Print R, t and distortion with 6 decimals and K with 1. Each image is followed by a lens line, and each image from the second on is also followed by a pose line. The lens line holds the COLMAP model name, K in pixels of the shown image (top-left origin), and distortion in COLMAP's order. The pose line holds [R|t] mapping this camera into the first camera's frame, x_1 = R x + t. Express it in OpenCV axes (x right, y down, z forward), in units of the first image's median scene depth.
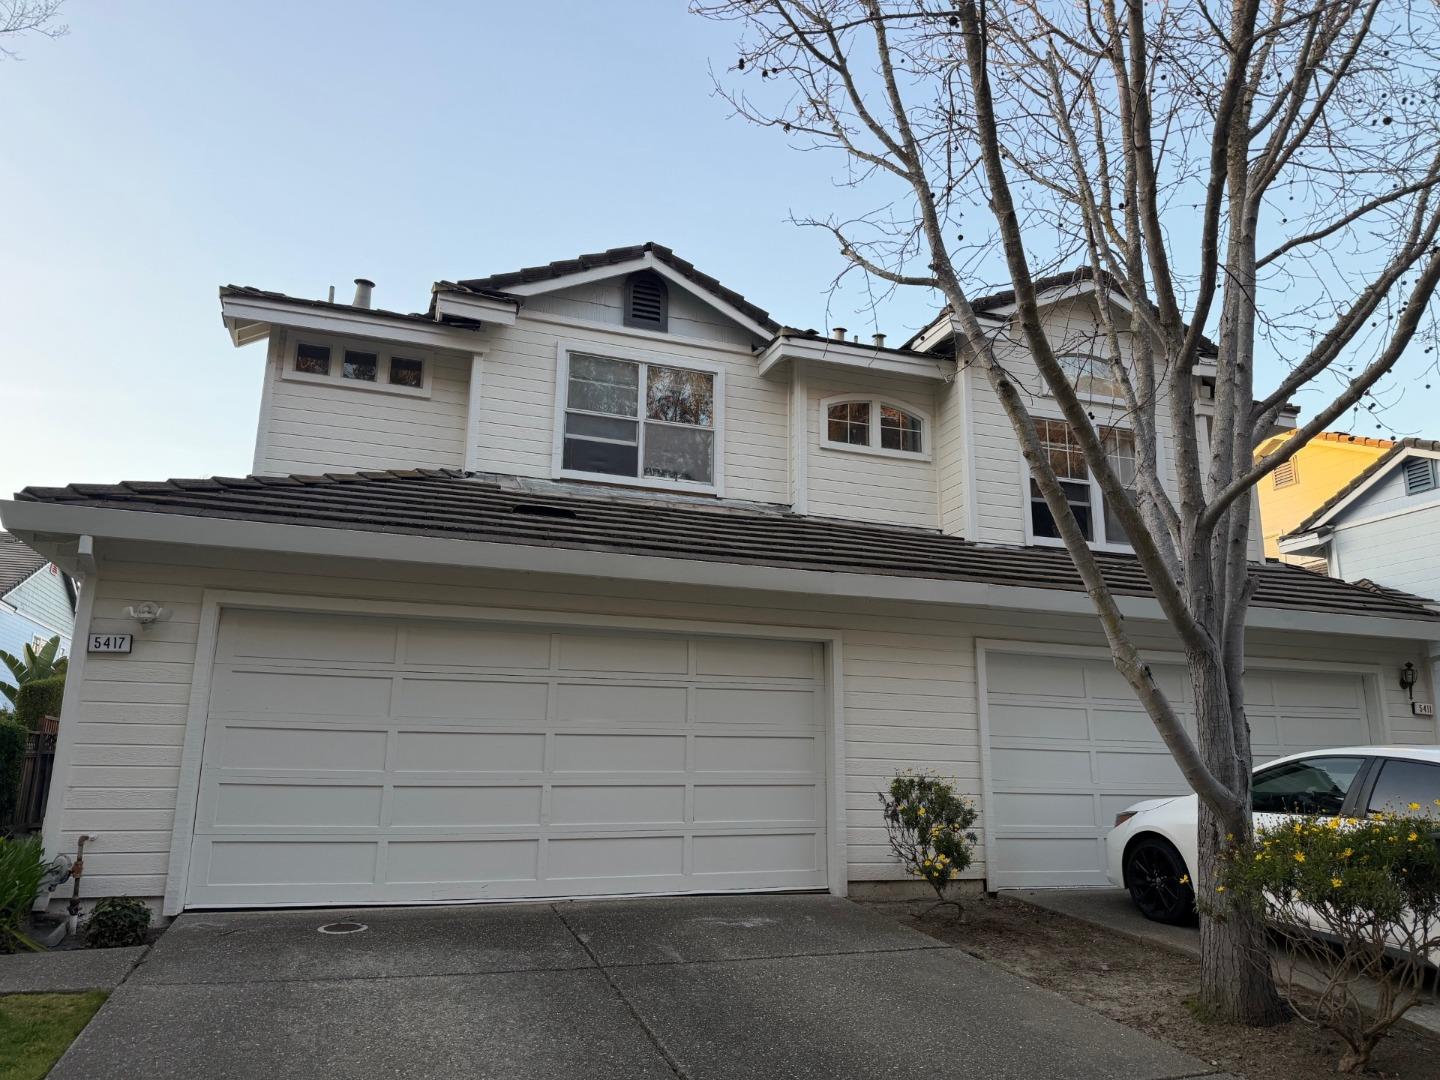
lens RADIAL K [[1011.5, 0, 721.8], [0, 1011.5, 533.7], [0, 0, 1]] dist [0.039513, -0.045958]
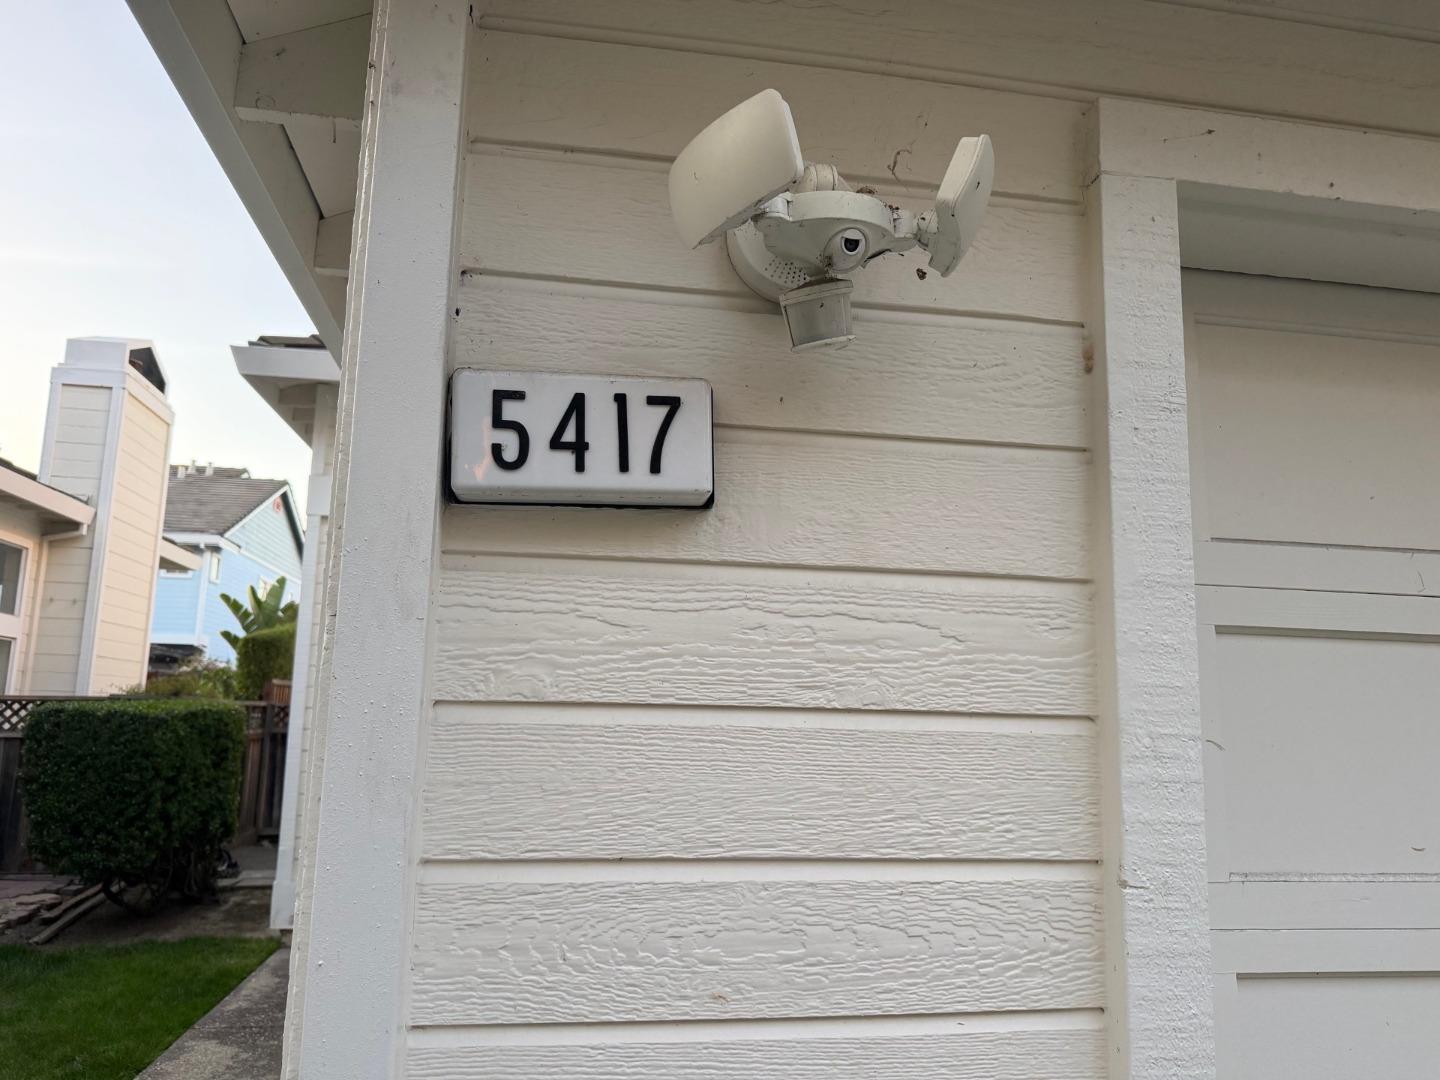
lens RADIAL K [[1011.5, 0, 721.8], [0, 1011.5, 533.7], [0, 0, 1]] dist [0.039513, -0.045958]
pose [[0.985397, -0.021425, -0.168922, -0.230155], [0.031034, 0.998034, 0.054447, 0.046822], [0.167423, -0.058894, 0.984124, 0.356818]]
